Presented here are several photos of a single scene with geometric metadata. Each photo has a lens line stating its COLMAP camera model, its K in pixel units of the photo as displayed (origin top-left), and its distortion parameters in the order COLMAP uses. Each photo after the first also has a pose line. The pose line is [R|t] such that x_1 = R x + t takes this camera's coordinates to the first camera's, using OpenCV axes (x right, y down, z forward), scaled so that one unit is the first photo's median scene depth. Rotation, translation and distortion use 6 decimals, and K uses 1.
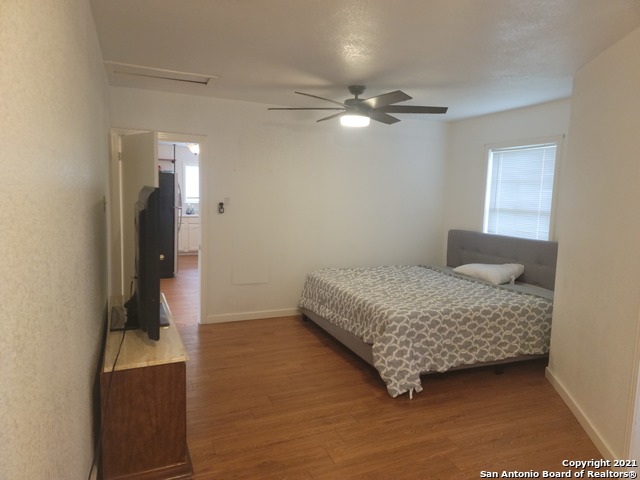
lens RADIAL K [[443.0, 0, 320.0], [0, 443.0, 240.0], [0, 0, 1]] dist [0.023759, -0.000543]
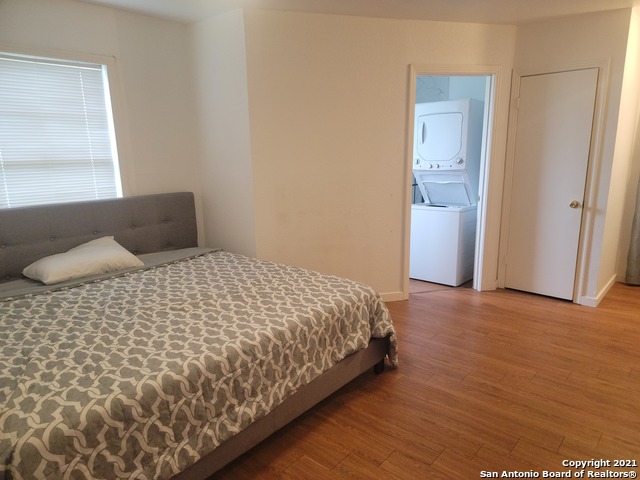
lens RADIAL K [[443.0, 0, 320.0], [0, 443.0, 240.0], [0, 0, 1]] dist [0.023759, -0.000543]
pose [[-0.452872, -0.217494, 0.864640, -0.352996], [0.087102, 0.954358, 0.285683, -0.121004], [-0.887310, 0.204690, -0.413258, 1.036696]]
